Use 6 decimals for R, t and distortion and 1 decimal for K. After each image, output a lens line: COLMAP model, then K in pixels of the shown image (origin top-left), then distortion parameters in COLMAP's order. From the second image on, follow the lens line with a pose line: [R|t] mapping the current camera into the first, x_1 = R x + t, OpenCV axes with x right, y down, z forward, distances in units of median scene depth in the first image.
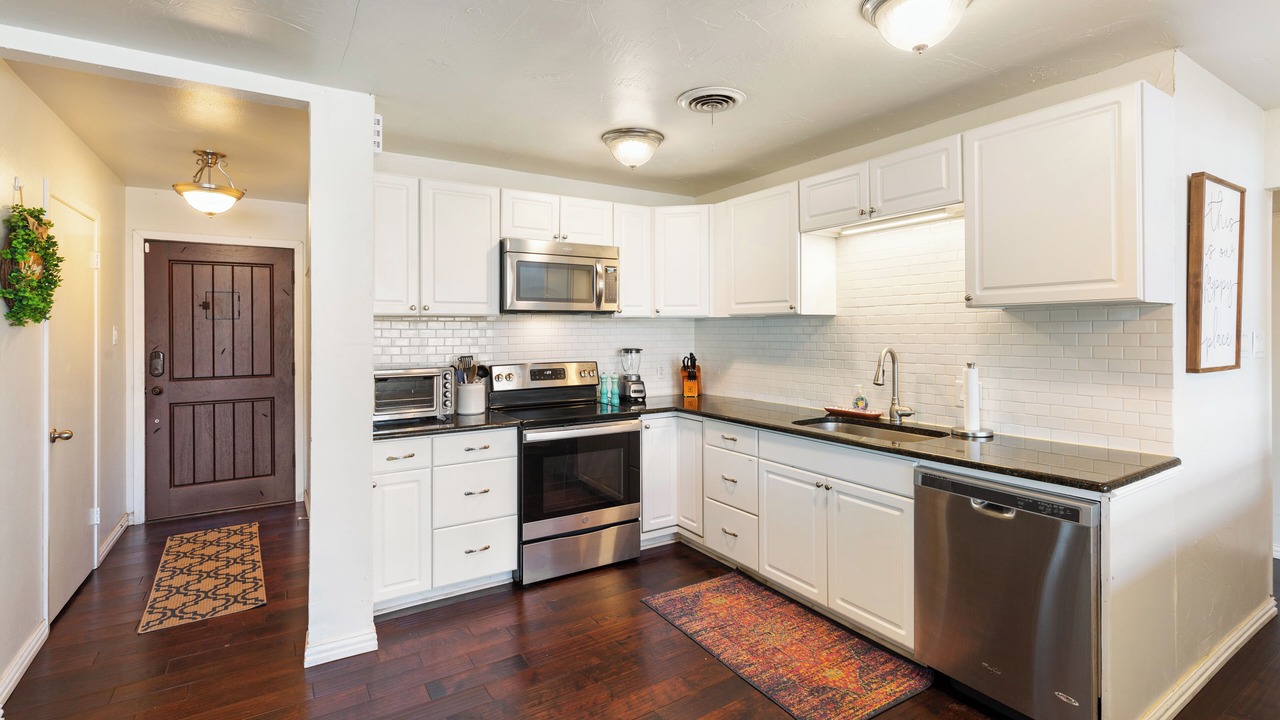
lens RADIAL K [[586.0, 0, 645.0], [0, 586.0, 327.4], [0, 0, 1]] dist [0.001280, 0.000005]
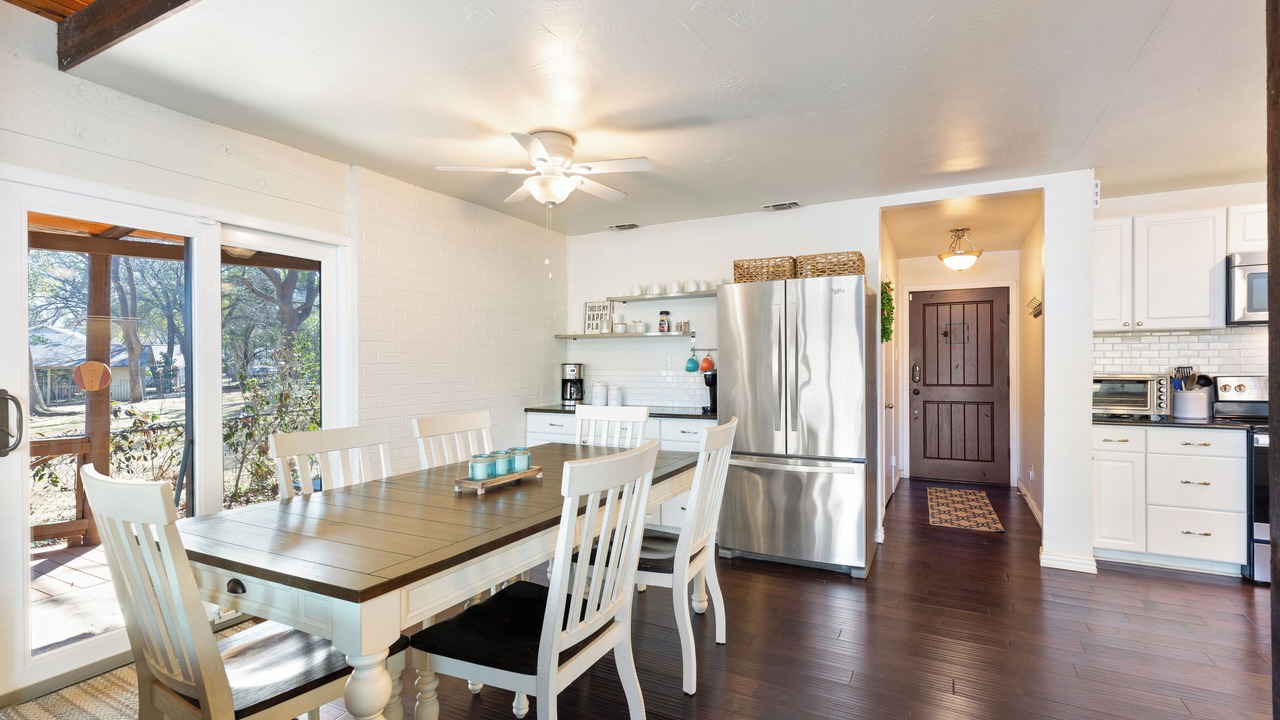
lens RADIAL K [[592.5, 0, 637.9], [0, 592.5, 366.2], [0, 0, 1]] dist [0.011866, -0.000725]
pose [[0.497935, 0.002294, -0.867211, 0.171982], [0.001944, 0.999991, 0.003761, 0.046031], [0.867212, -0.003559, 0.497926, -0.489625]]
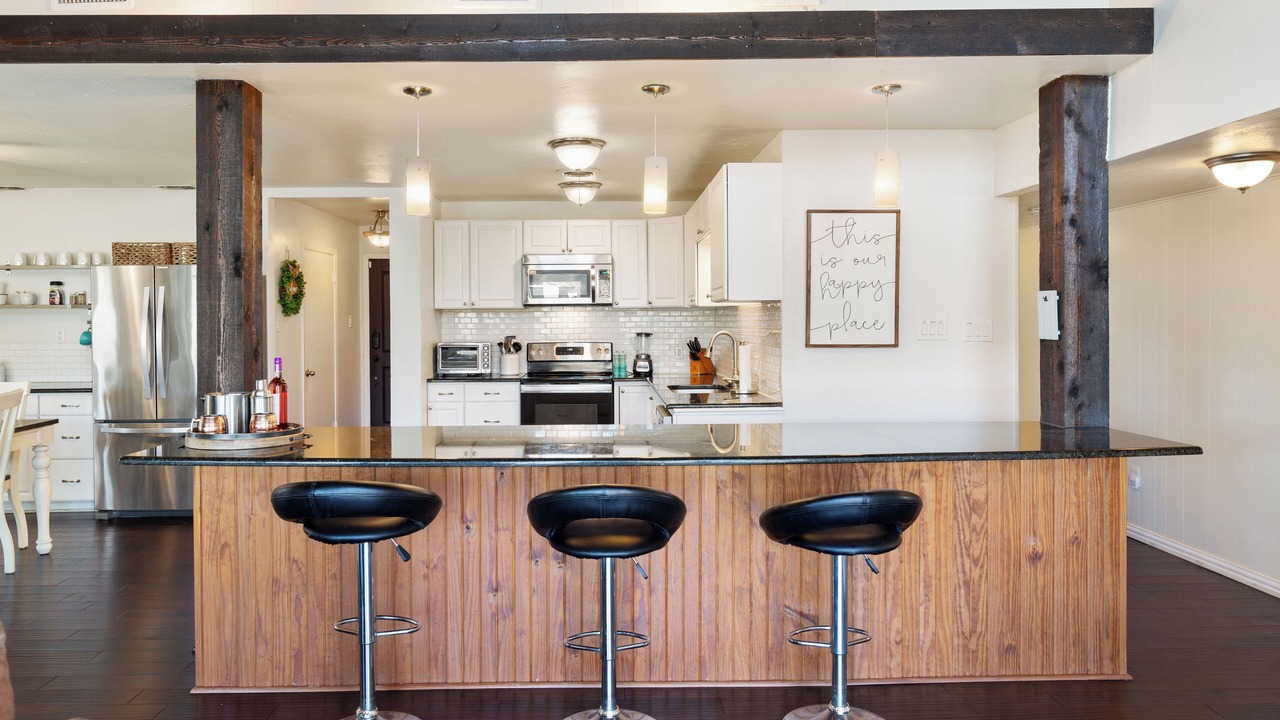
lens RADIAL K [[862.9, 0, 635.3], [0, 862.9, 323.8], [0, 0, 1]] dist [-0.005645, -0.002559]
pose [[0.855935, 0.002577, -0.517077, 1.170127], [0.003490, 0.999936, 0.010760, -0.003520], [0.517071, -0.011014, 0.855871, -0.734677]]
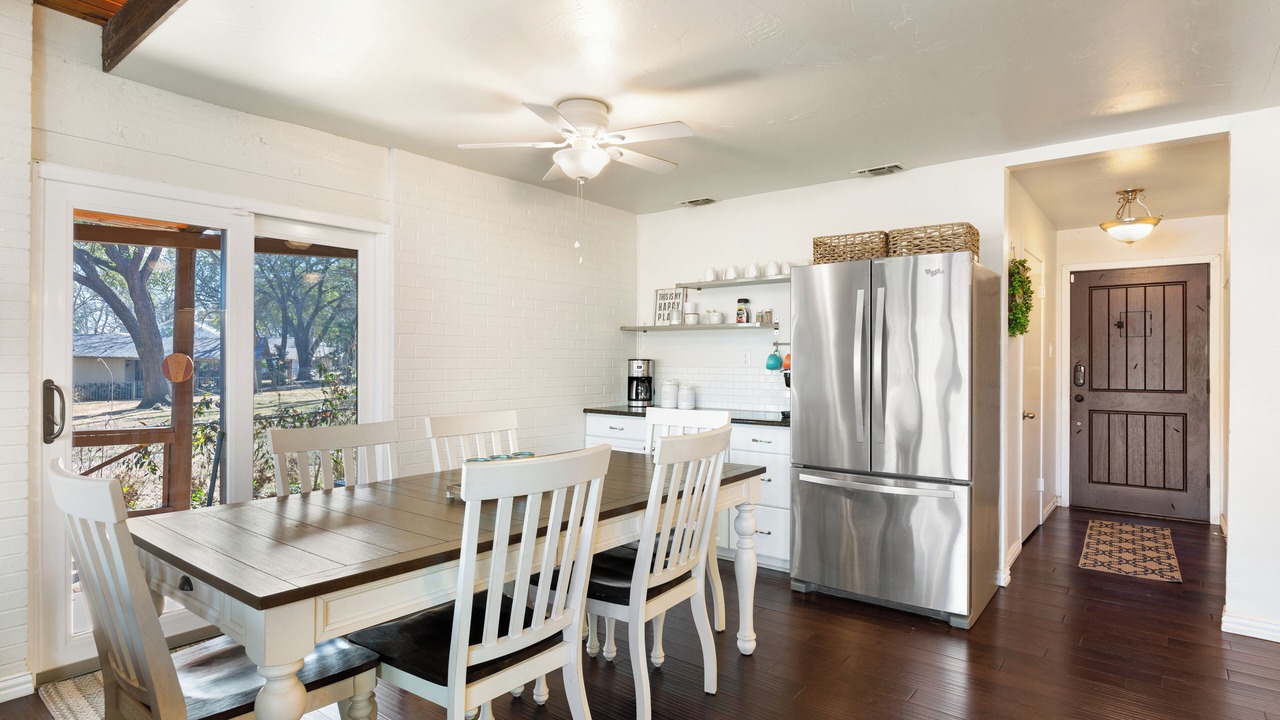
lens RADIAL K [[674.9, 0, 640.0], [0, 674.9, 360.0], [0, 0, 1]] dist [-0.001089, 0.001470]
pose [[0.328972, 0.002696, -0.944336, 0.213403], [-0.005760, 0.999983, 0.000848, 0.045332], [0.944322, 0.005160, 0.328982, -0.374903]]
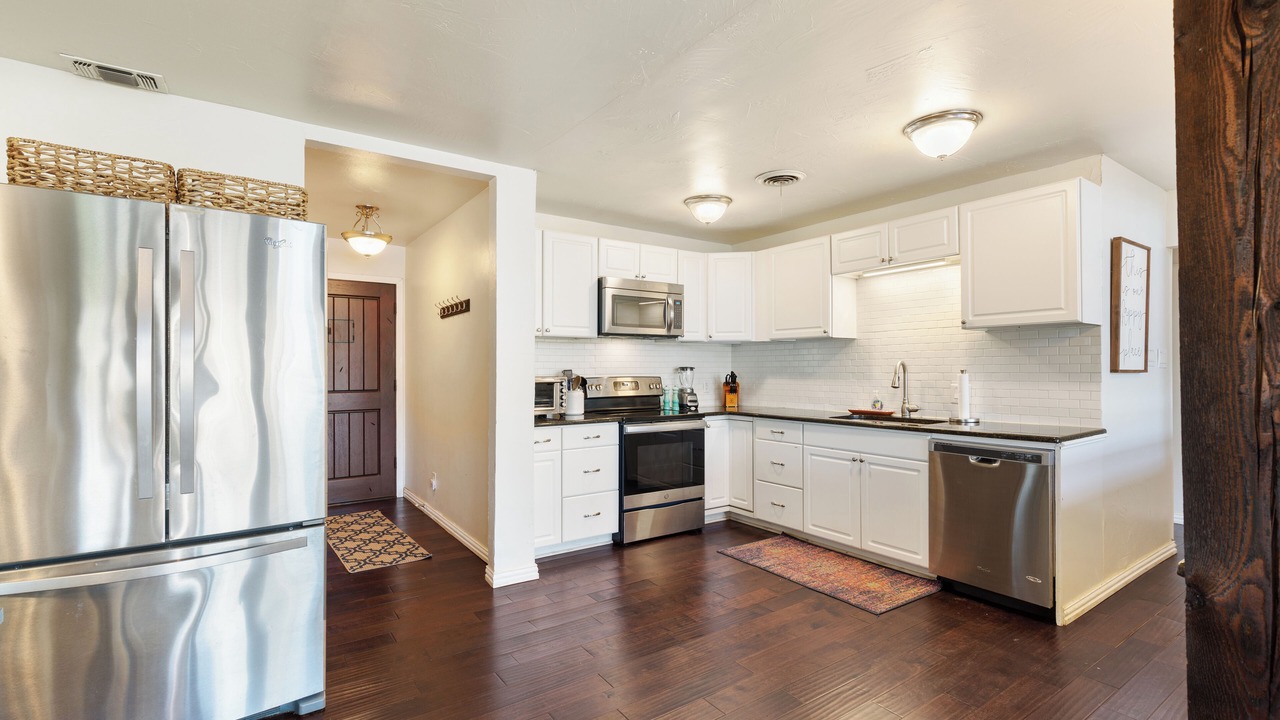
lens RADIAL K [[576.9, 0, 642.3], [0, 576.9, 363.0], [0, 0, 1]] dist [0.000411, -0.000092]
pose [[0.998942, 0.003039, 0.045897, -0.221405], [-0.002734, 0.999974, -0.006716, 0.046511], [-0.045916, 0.006584, 0.998924, -0.274536]]
